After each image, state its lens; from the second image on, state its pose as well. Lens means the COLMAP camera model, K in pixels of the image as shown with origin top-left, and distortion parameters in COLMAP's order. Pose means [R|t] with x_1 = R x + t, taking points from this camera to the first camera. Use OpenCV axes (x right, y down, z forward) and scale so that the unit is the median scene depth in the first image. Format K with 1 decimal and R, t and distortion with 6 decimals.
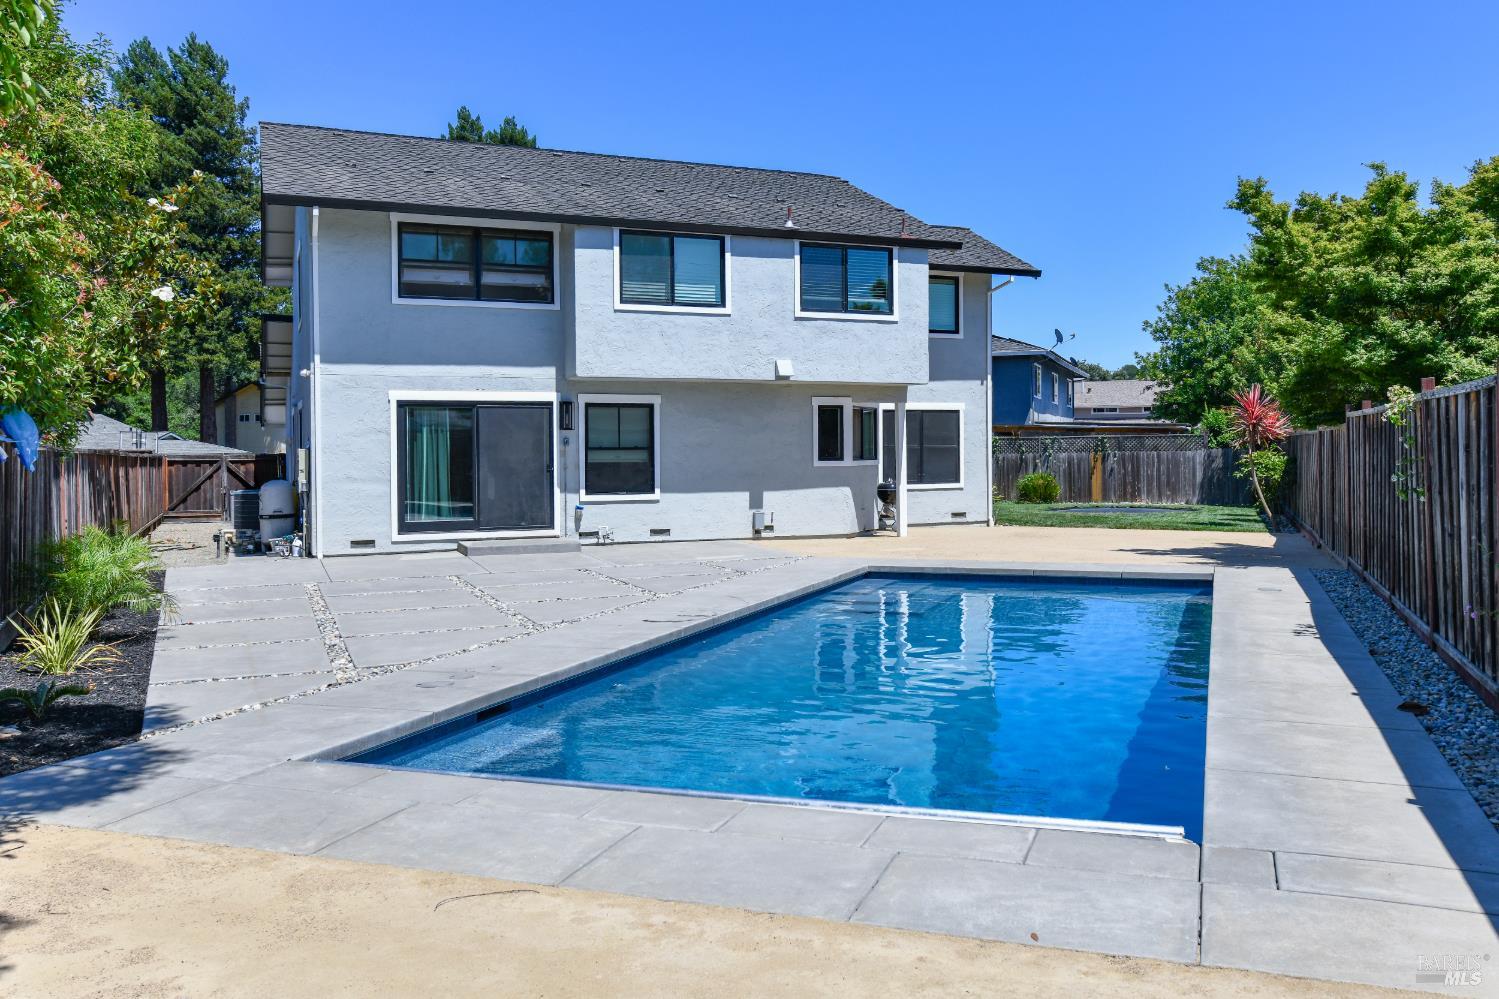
lens RADIAL K [[1223.1, 0, 786.7], [0, 1223.1, 448.8], [0, 0, 1]] dist [0.000529, 0.002131]
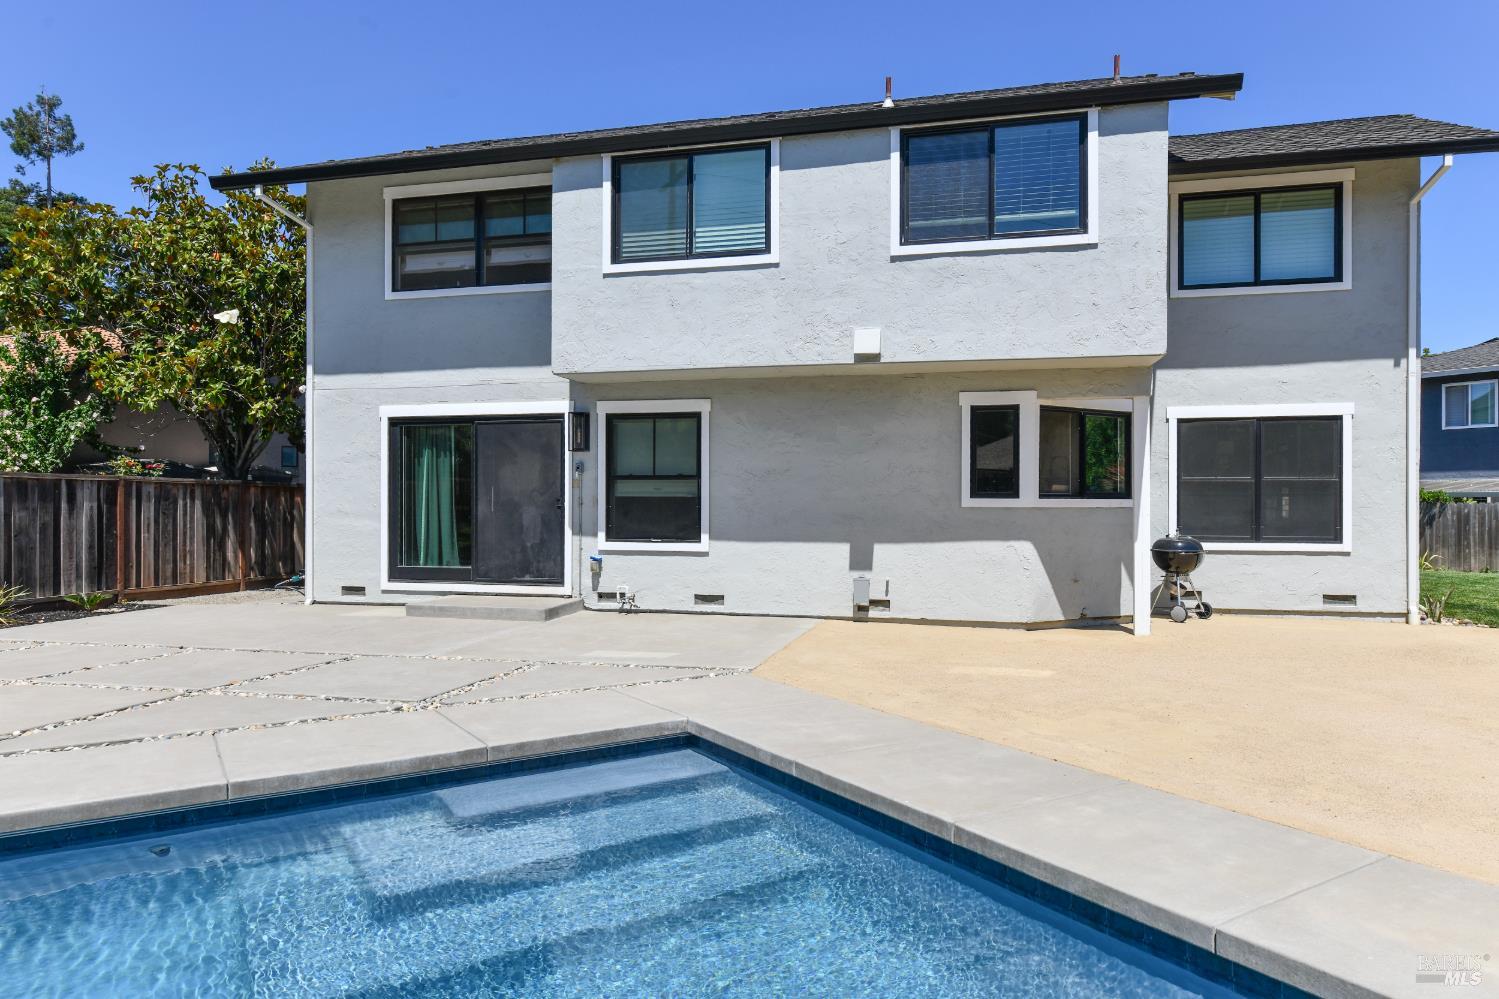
lens RADIAL K [[940.9, 0, 749.5], [0, 940.9, 499.5], [0, 0, 1]] dist [0.002180, -0.002141]
pose [[0.790612, 0.006423, -0.612284, 0.241321], [-0.007901, 0.999969, 0.000288, 0.012215], [0.612267, 0.004610, 0.790638, 0.609298]]
